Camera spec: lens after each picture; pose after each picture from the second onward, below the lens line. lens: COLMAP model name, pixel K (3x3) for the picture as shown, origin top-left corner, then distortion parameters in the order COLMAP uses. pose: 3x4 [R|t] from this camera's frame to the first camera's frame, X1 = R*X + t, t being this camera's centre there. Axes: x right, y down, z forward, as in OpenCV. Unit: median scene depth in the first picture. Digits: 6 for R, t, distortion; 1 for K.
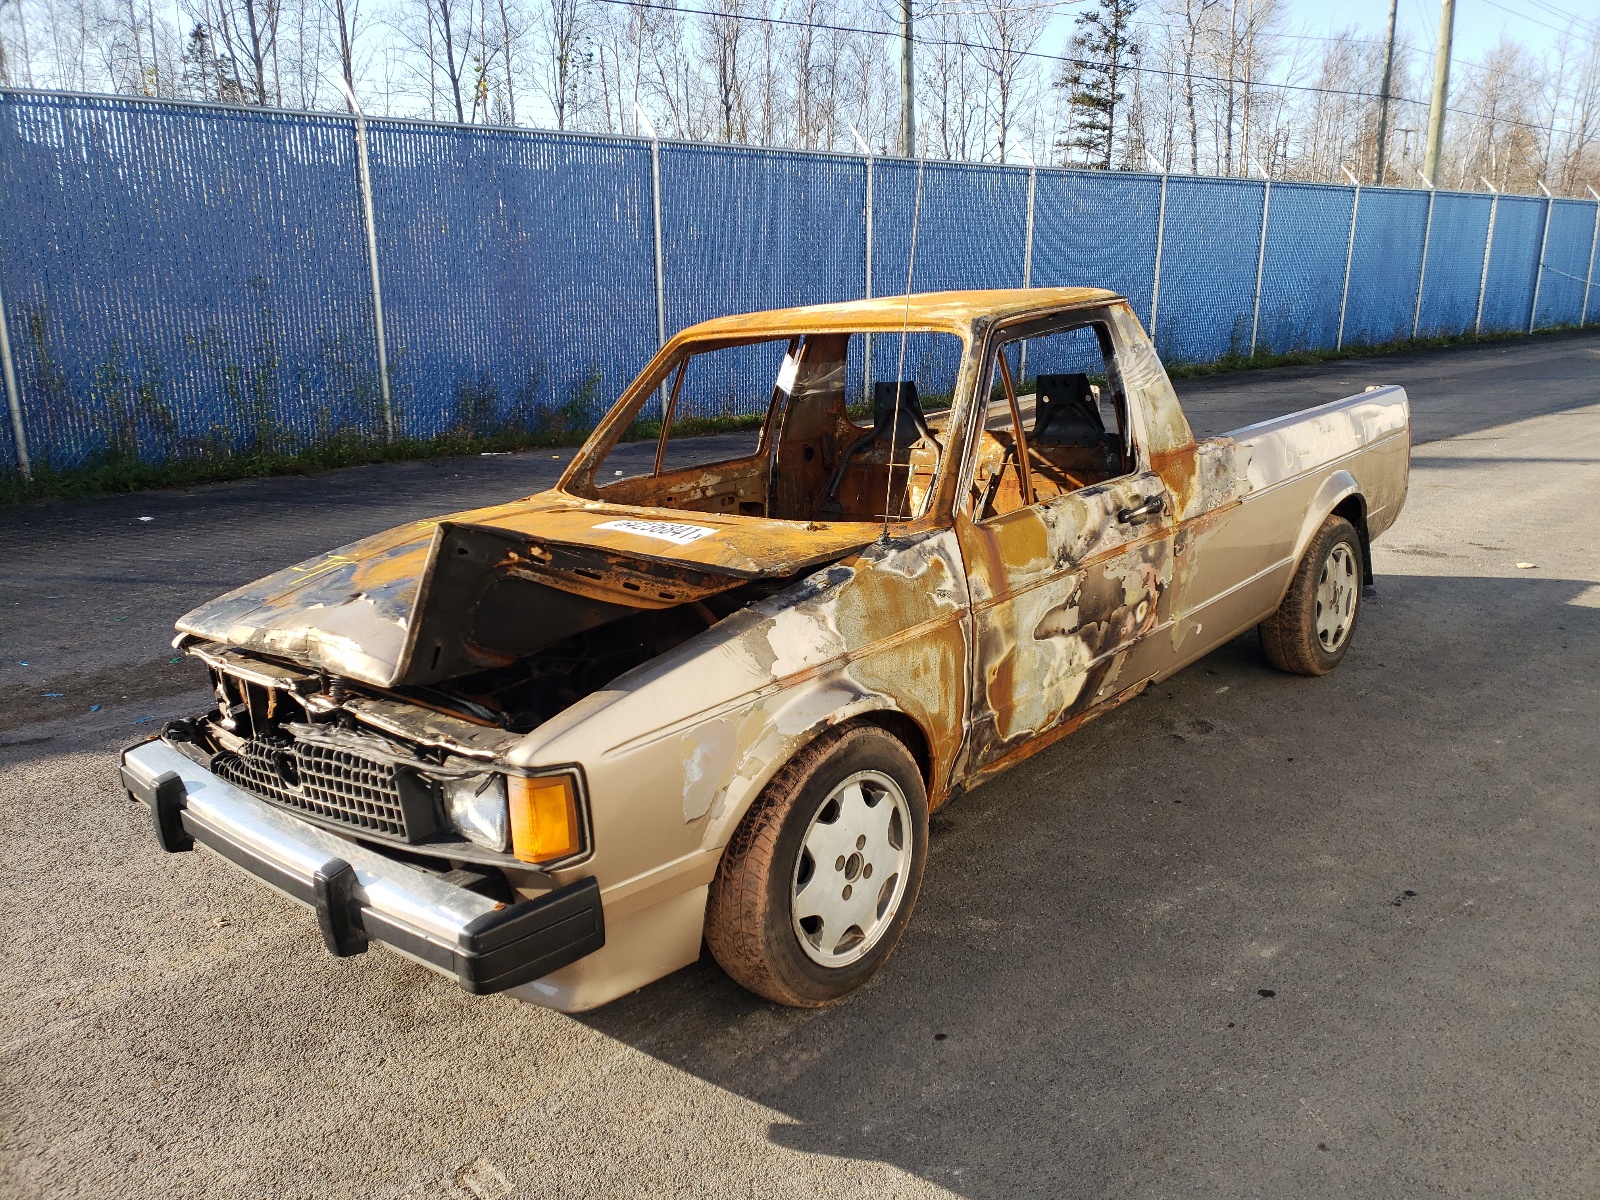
lens RADIAL K [[1231.0, 0, 810.8], [0, 1231.0, 594.4], [0, 0, 1]] dist [0.118625, -0.250614]
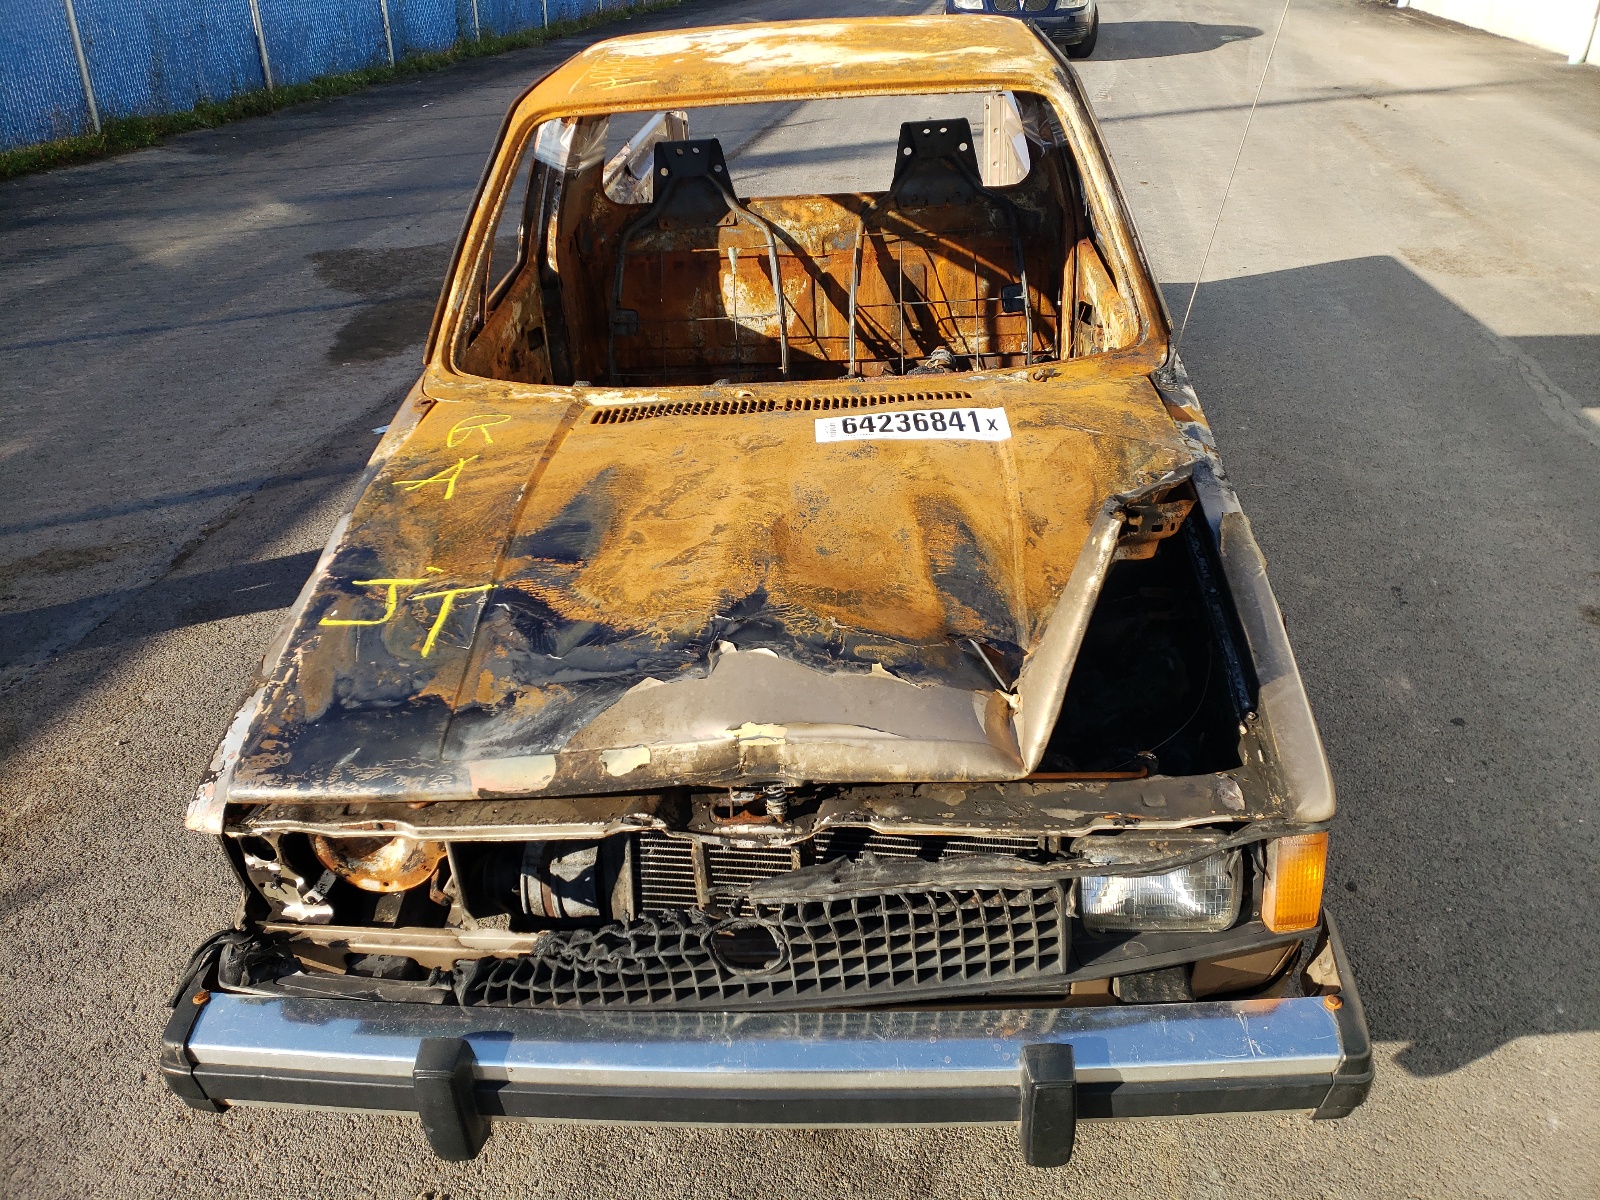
lens RADIAL K [[1231.0, 0, 810.8], [0, 1231.0, 594.4], [0, 0, 1]] dist [0.118625, -0.250614]
pose [[0.780246, -0.294491, 0.551807, -0.406401], [0.156803, 0.946147, 0.283228, -0.116353], [-0.605499, -0.134462, 0.784405, 0.309815]]
